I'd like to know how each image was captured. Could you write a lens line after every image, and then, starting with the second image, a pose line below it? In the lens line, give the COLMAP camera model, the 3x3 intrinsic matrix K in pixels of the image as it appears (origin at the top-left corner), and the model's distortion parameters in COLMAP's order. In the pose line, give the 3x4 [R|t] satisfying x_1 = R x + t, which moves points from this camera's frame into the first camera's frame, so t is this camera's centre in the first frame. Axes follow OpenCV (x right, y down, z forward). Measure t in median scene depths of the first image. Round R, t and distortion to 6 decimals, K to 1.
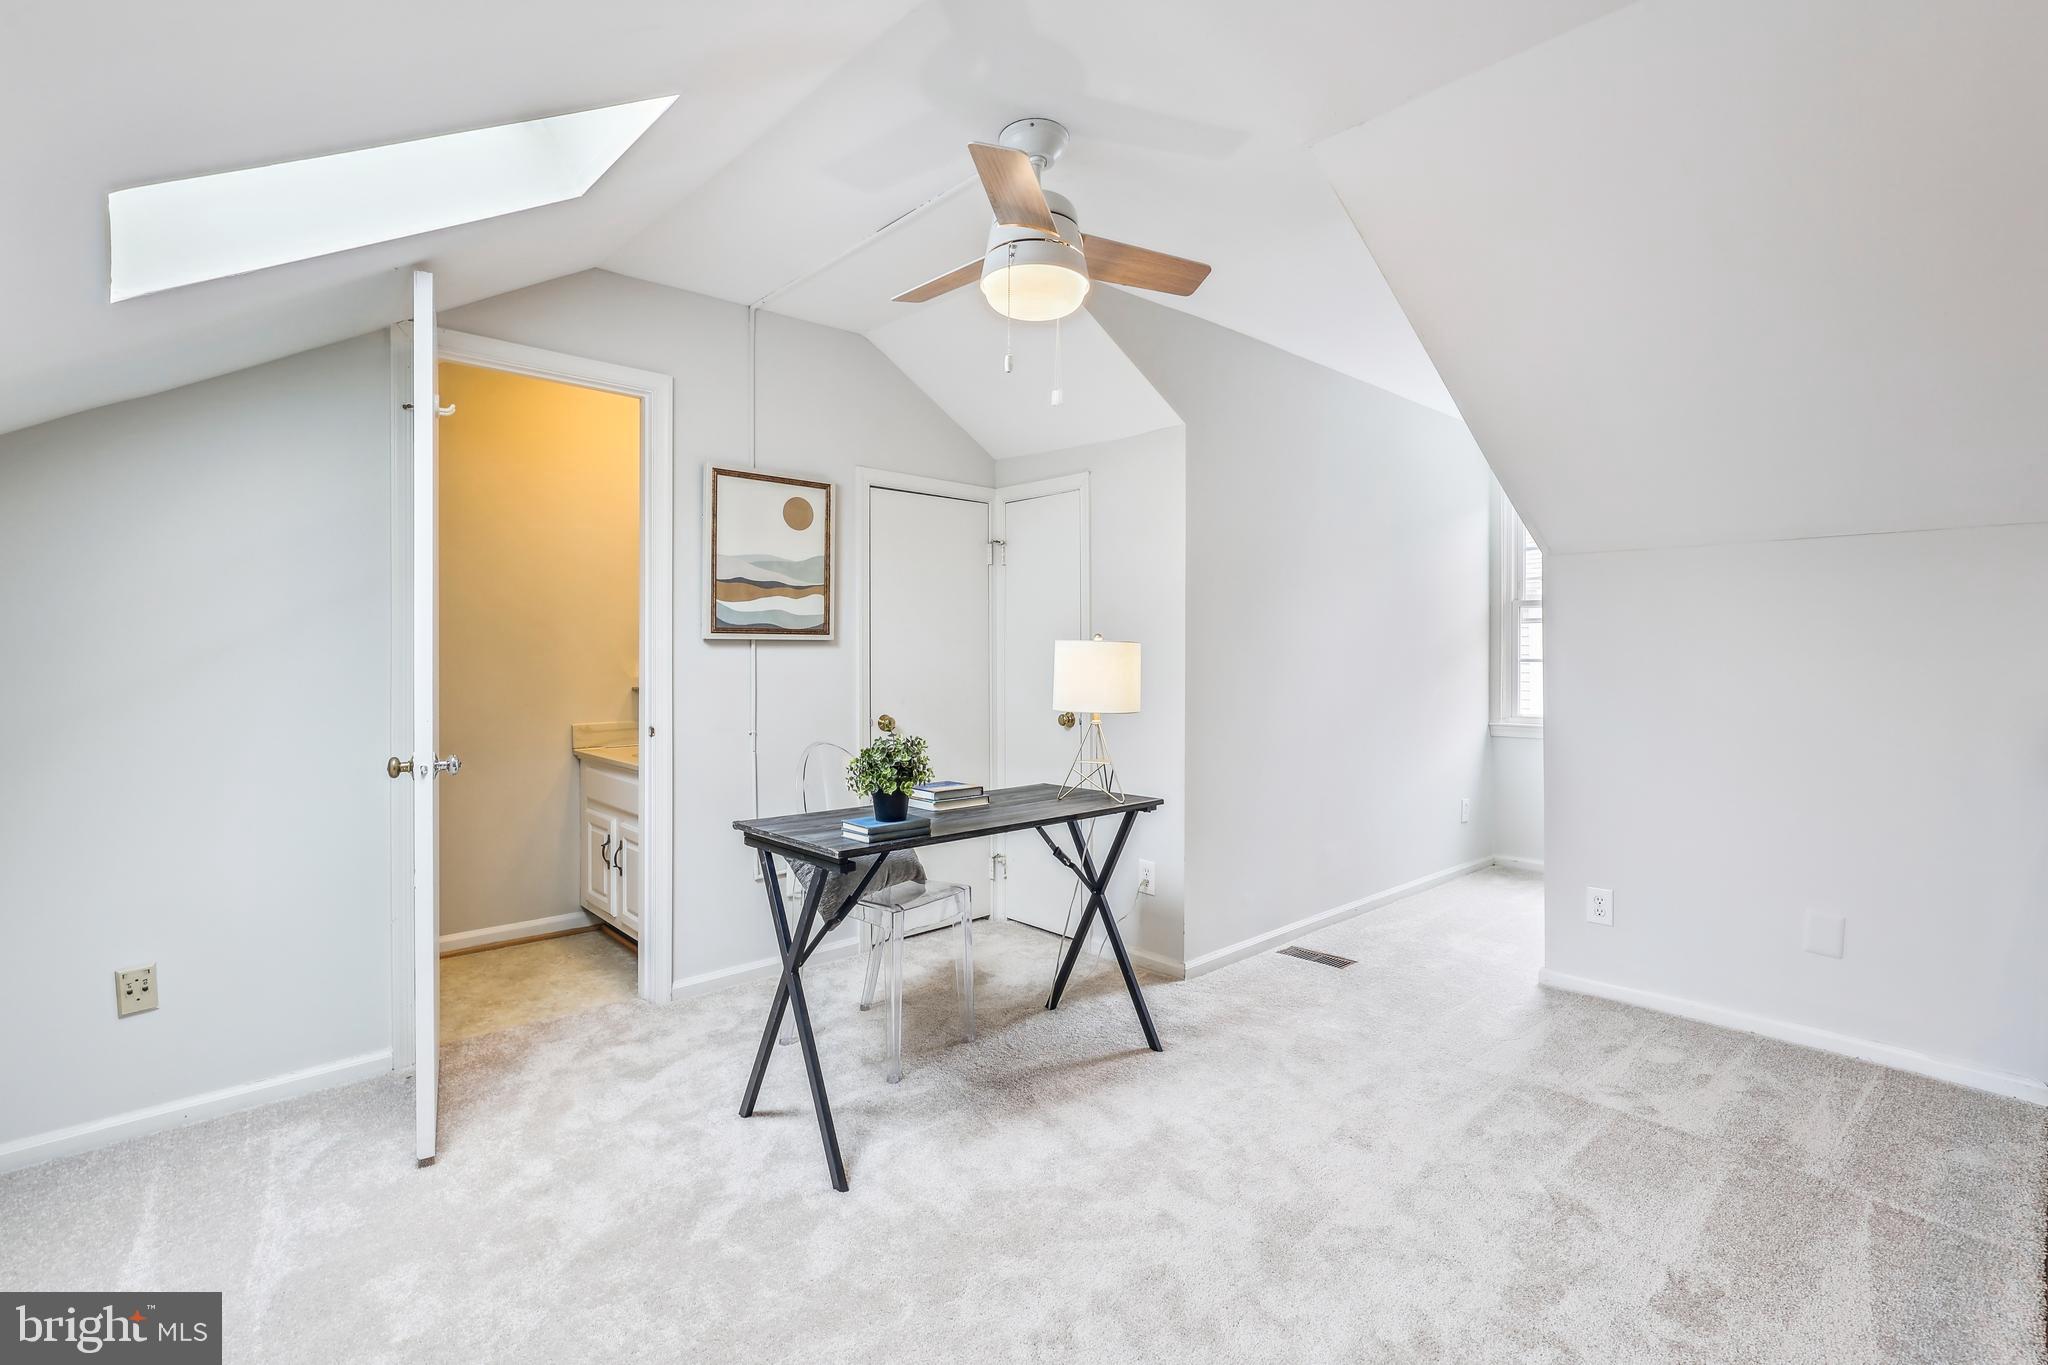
lens RADIAL K [[940.6, 0, 1027.7], [0, 940.6, 668.5], [0, 0, 1]] dist [0.001853, 0.000251]
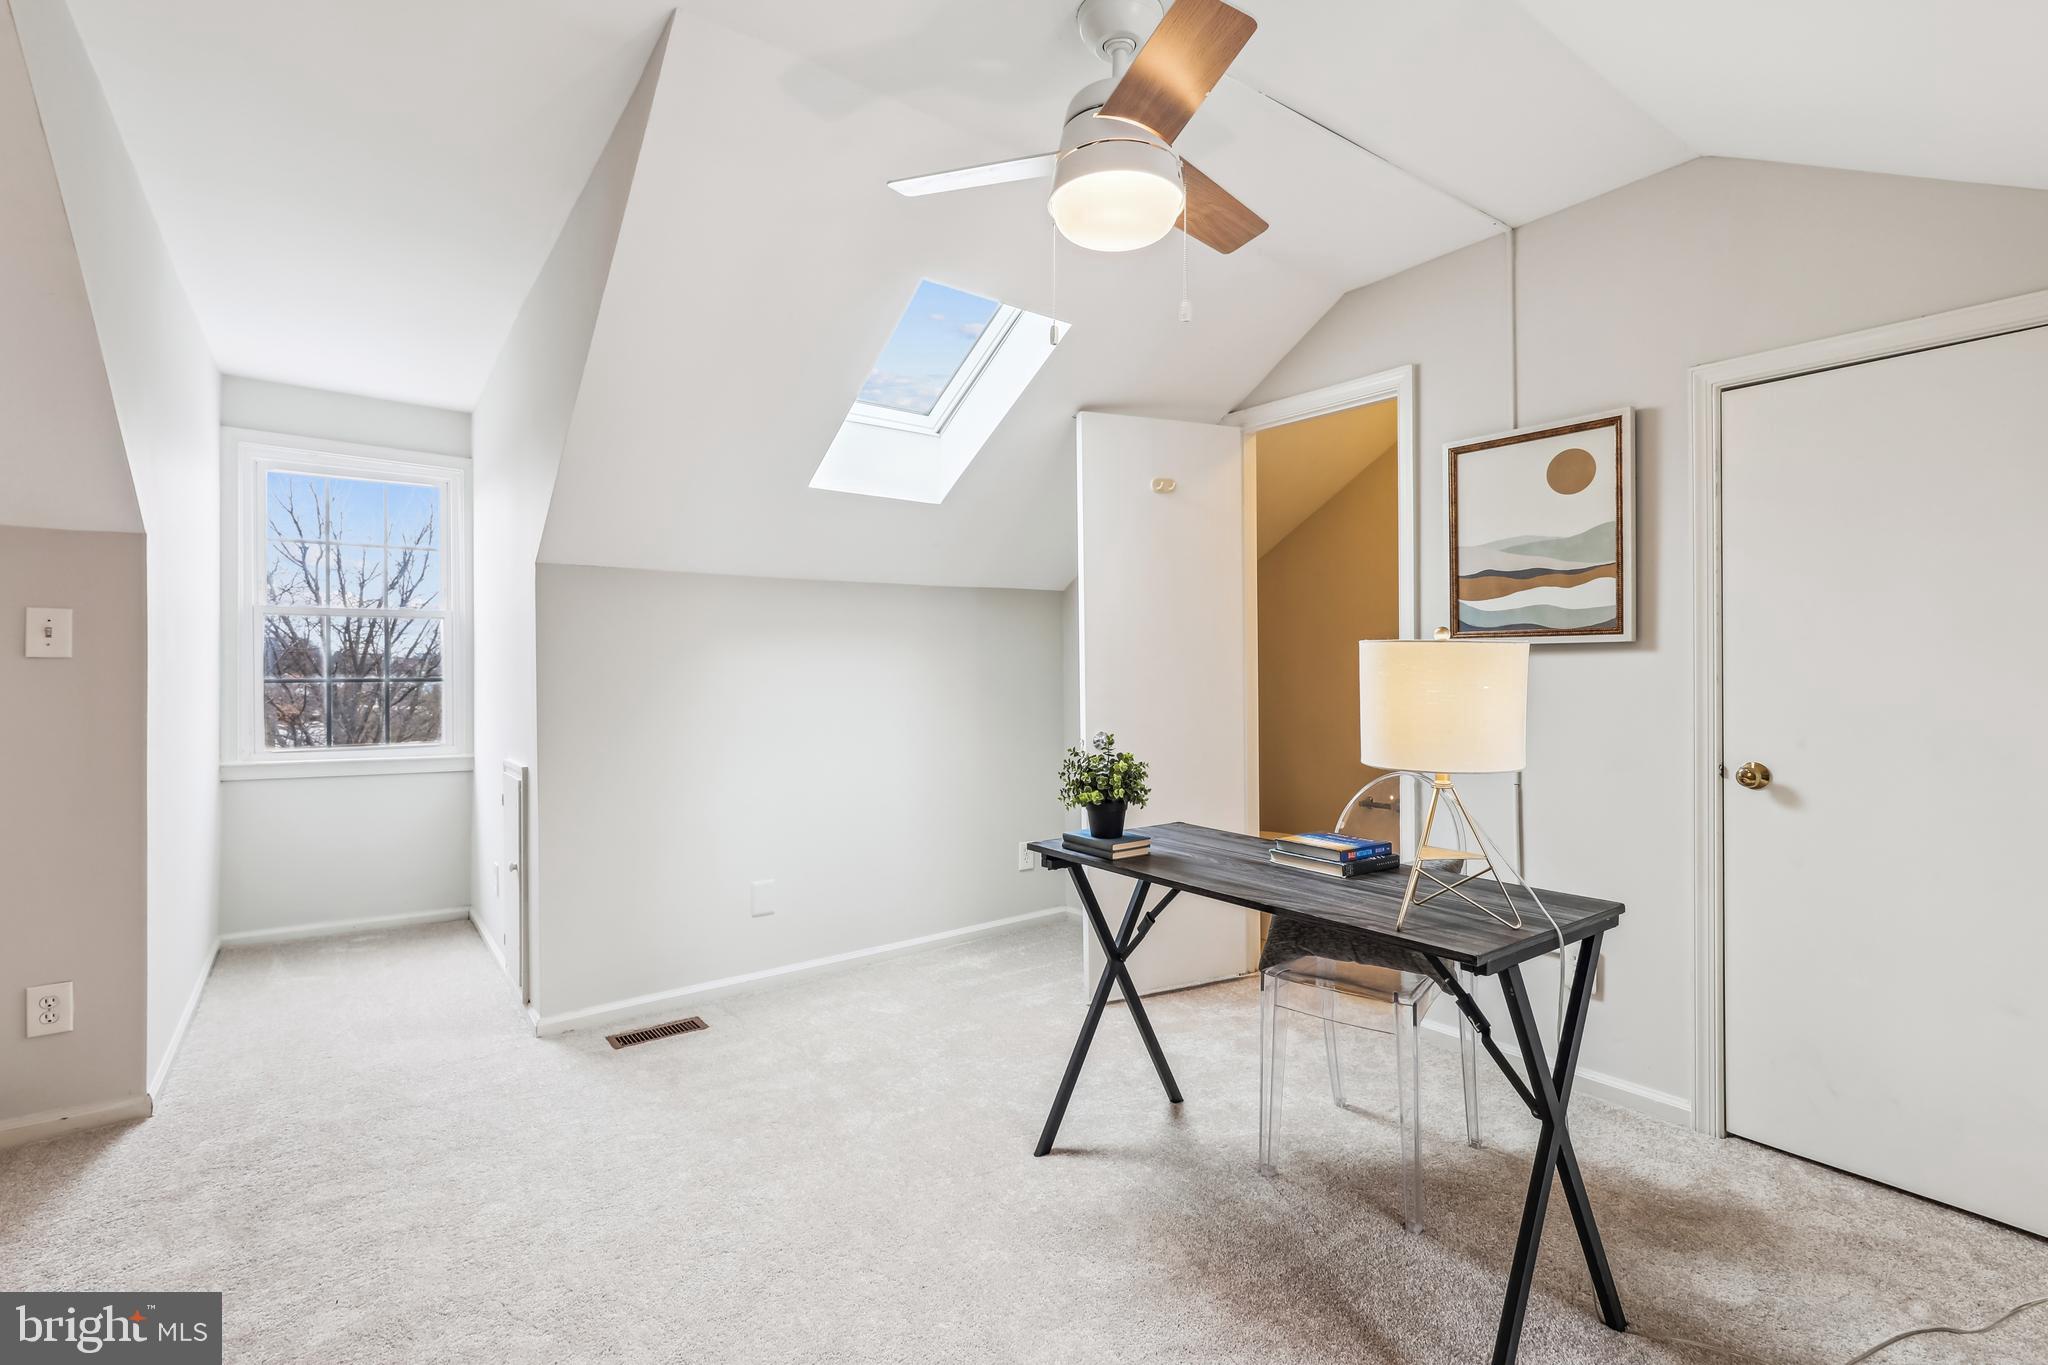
lens RADIAL K [[940.6, 0, 1028.2], [0, 940.6, 672.9], [0, 0, 1]] dist [0.001853, 0.000251]
pose [[-0.109414, 0.006101, -0.993978, 0.536560], [-0.012502, 0.999894, 0.007513, -0.007205], [0.993918, 0.013249, -0.109326, 0.659979]]
